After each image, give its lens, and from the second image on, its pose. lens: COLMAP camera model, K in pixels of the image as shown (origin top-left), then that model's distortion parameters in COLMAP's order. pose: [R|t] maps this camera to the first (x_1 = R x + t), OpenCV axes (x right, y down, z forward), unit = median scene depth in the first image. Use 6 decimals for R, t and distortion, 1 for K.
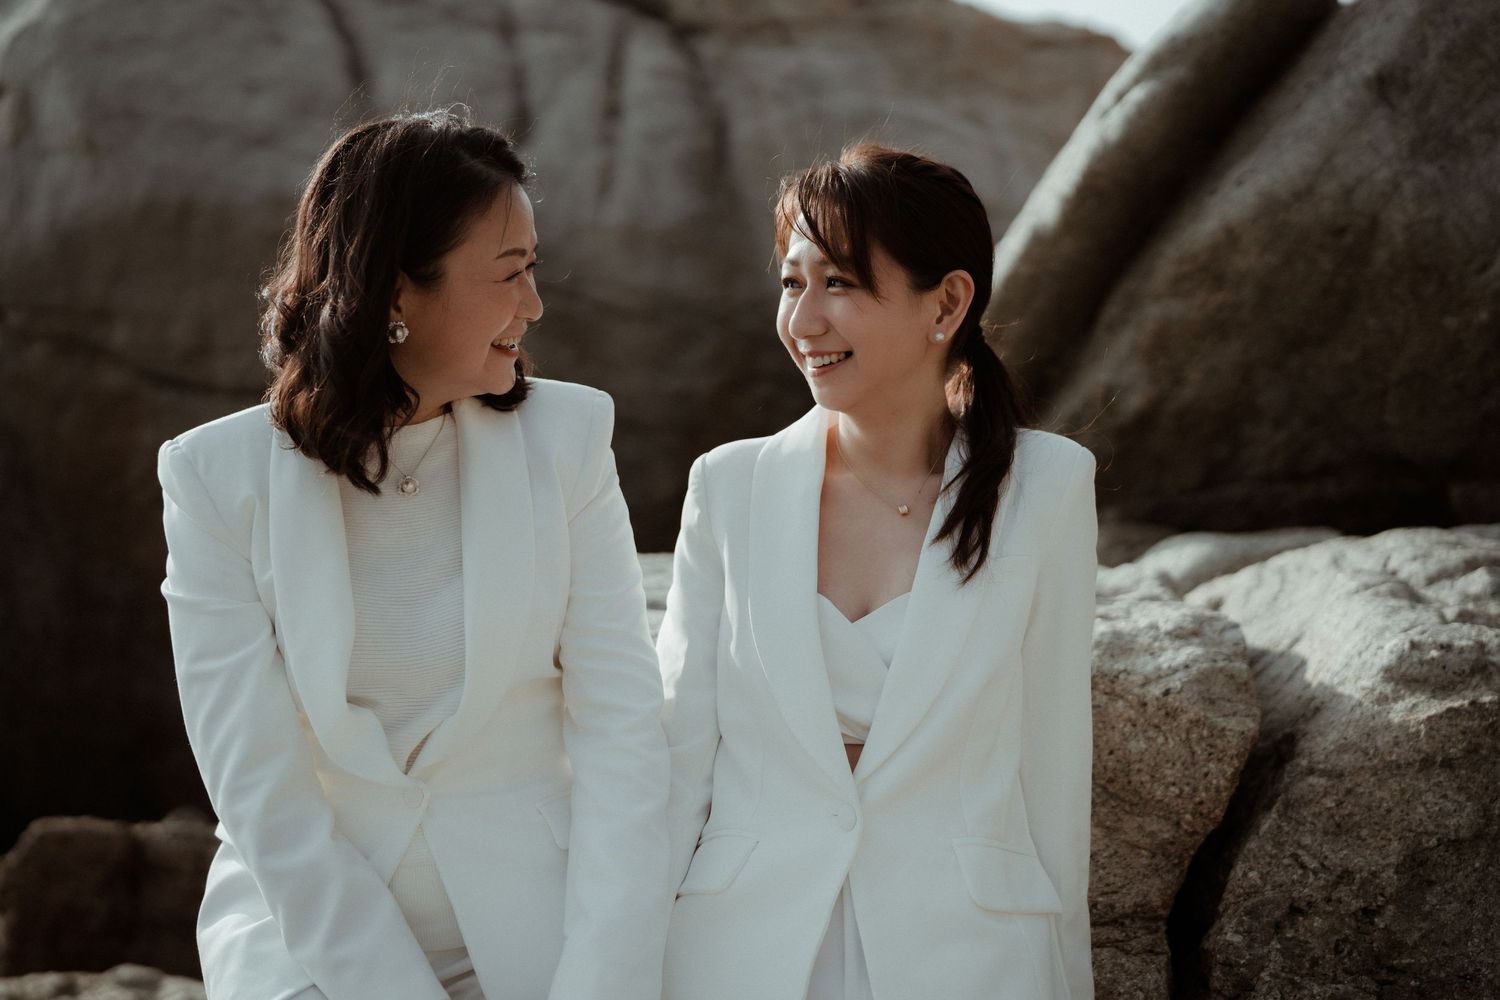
lens RADIAL K [[2229.7, 0, 640.2], [0, 2229.7, 539.6], [0, 0, 1]] dist [-0.015253, 0.108732]
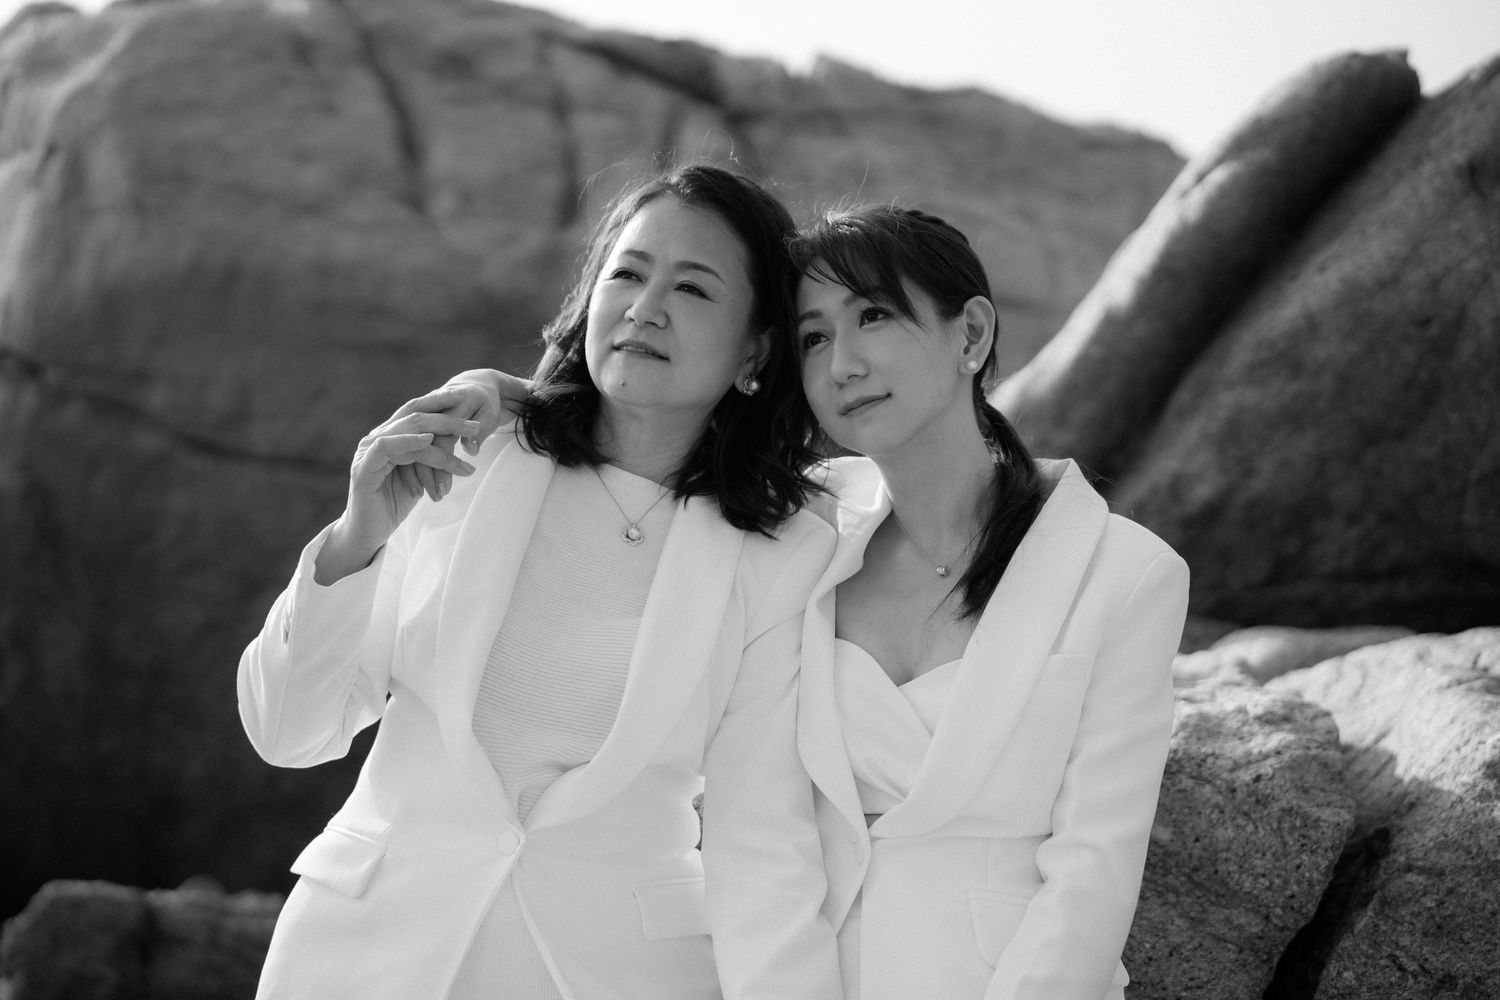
lens RADIAL K [[2229.7, 0, 640.2], [0, 2229.7, 539.6], [0, 0, 1]] dist [-0.015253, 0.108732]
pose [[0.999079, 0.041575, -0.010625, -0.017877], [-0.041997, 0.998180, -0.043283, 0.016836], [0.008806, 0.043690, 0.999006, 0.040430]]
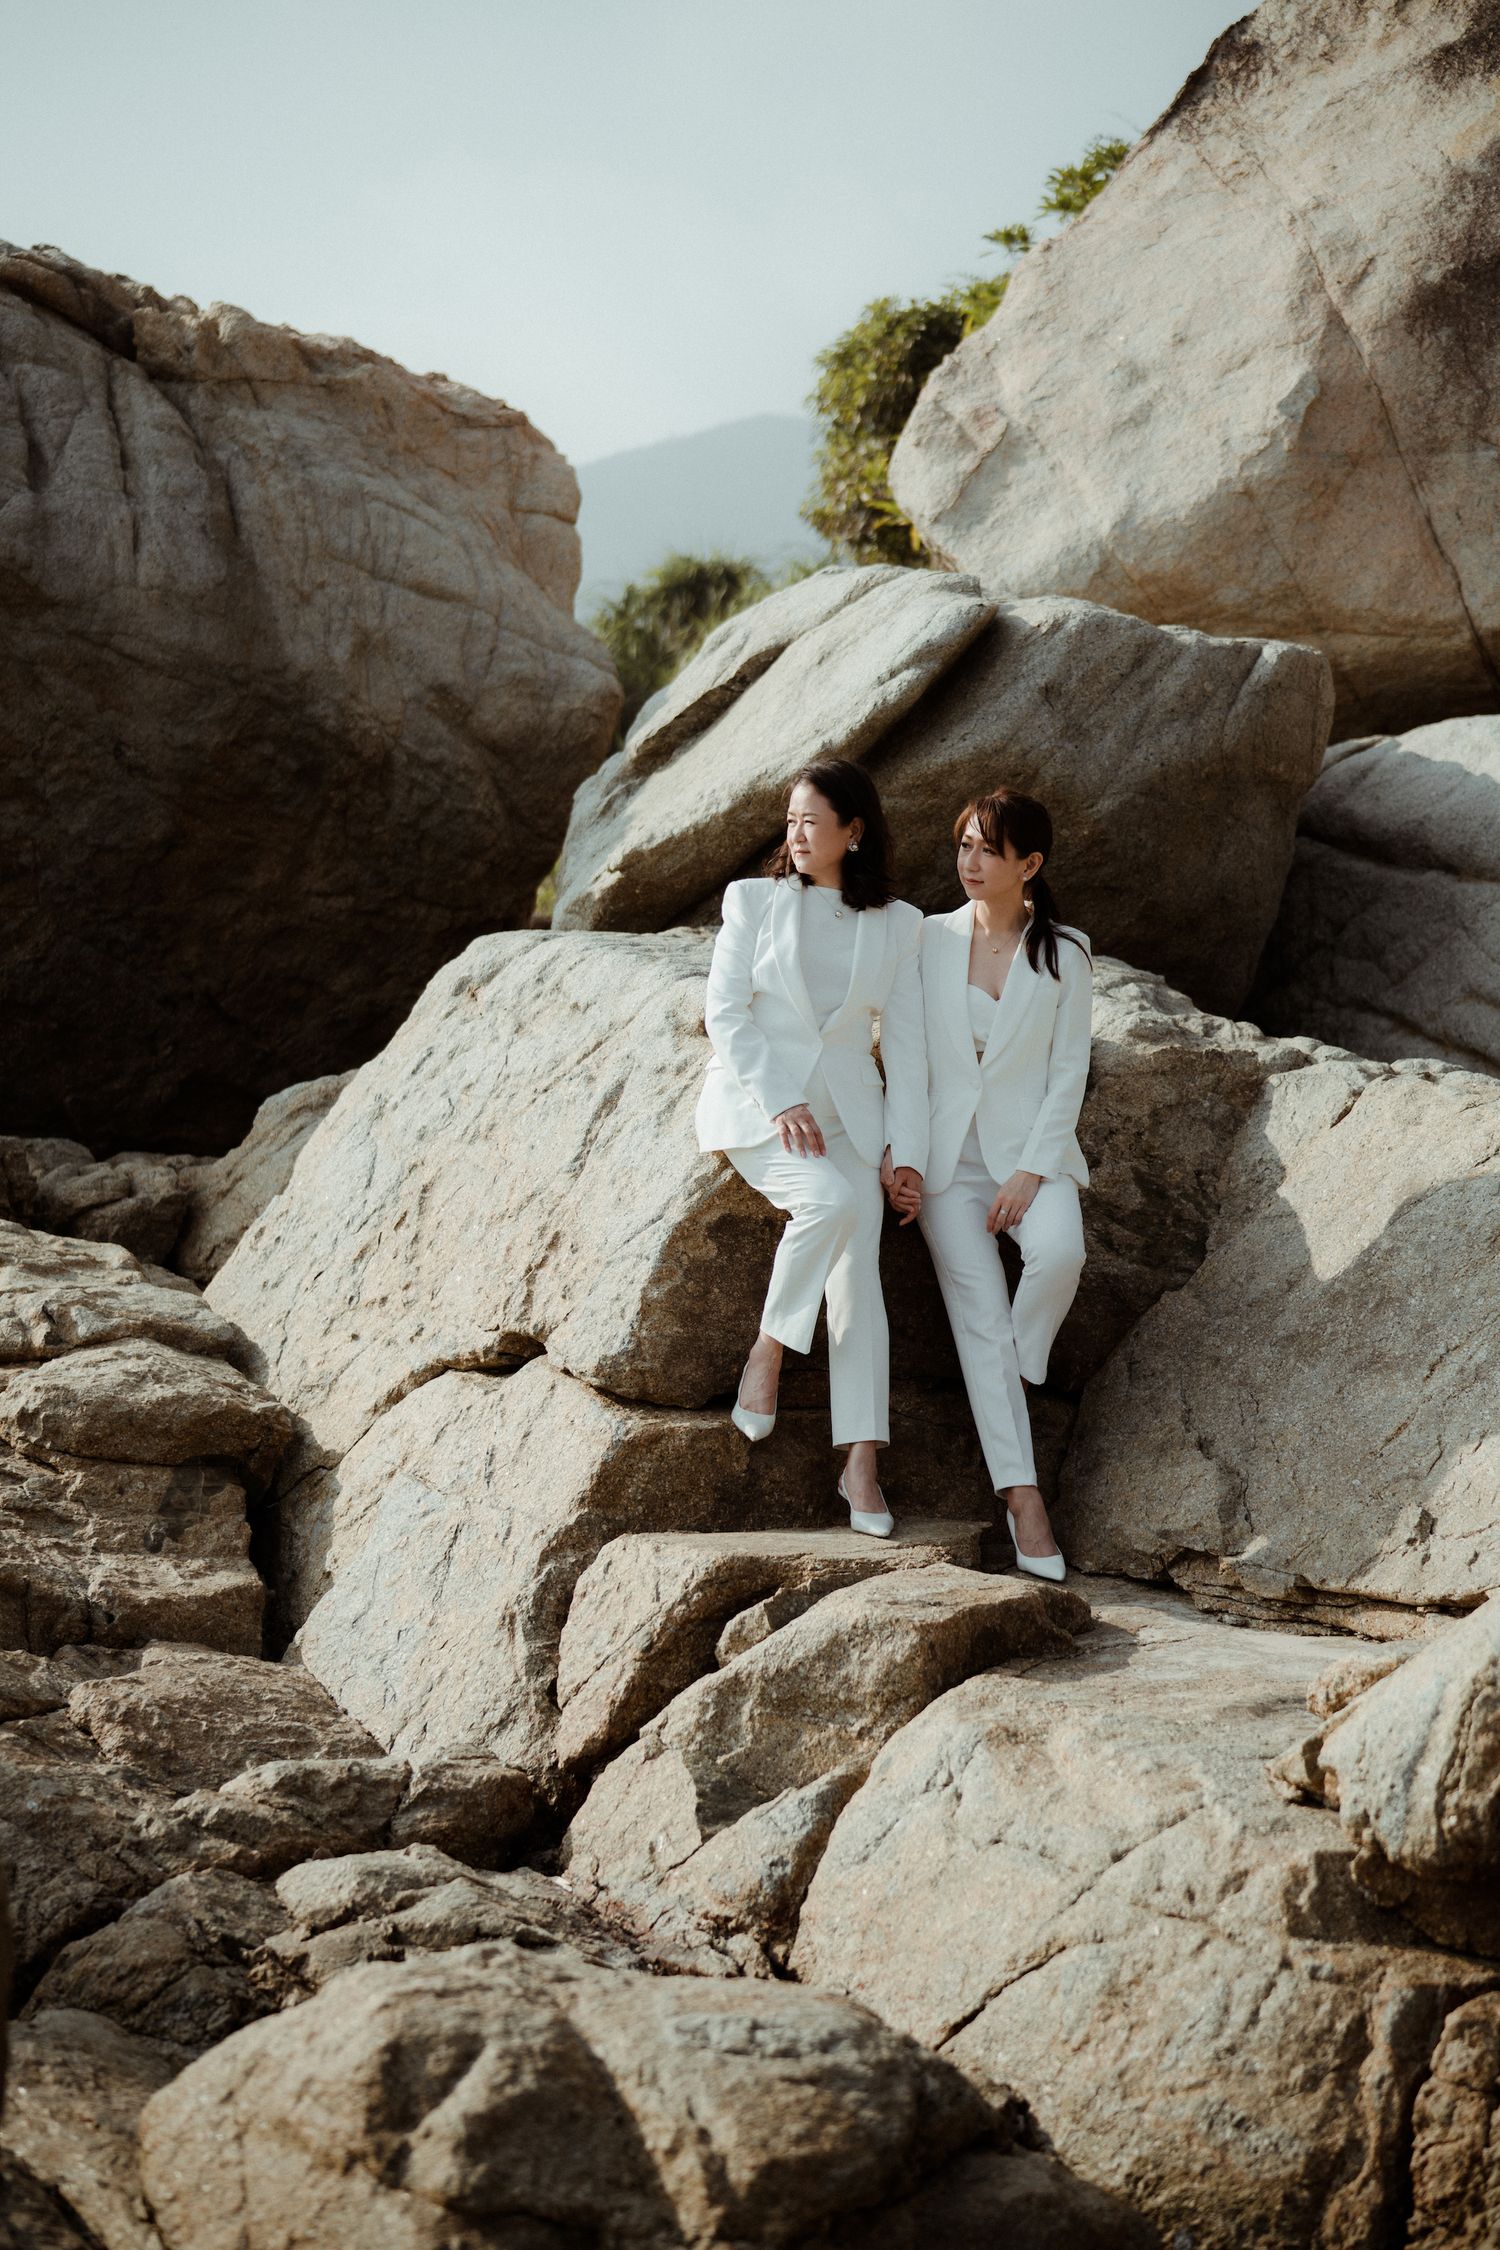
lens RADIAL K [[3358.1, 0, 571.8], [0, 3358.1, 1169.7], [0, 0, 1]] dist [-0.146339, 1.043020]
pose [[0.912600, 0.036212, 0.407246, -1.341516], [-0.076593, 0.993578, 0.083290, -0.033544], [-0.401615, -0.107203, 0.909513, -1.593020]]
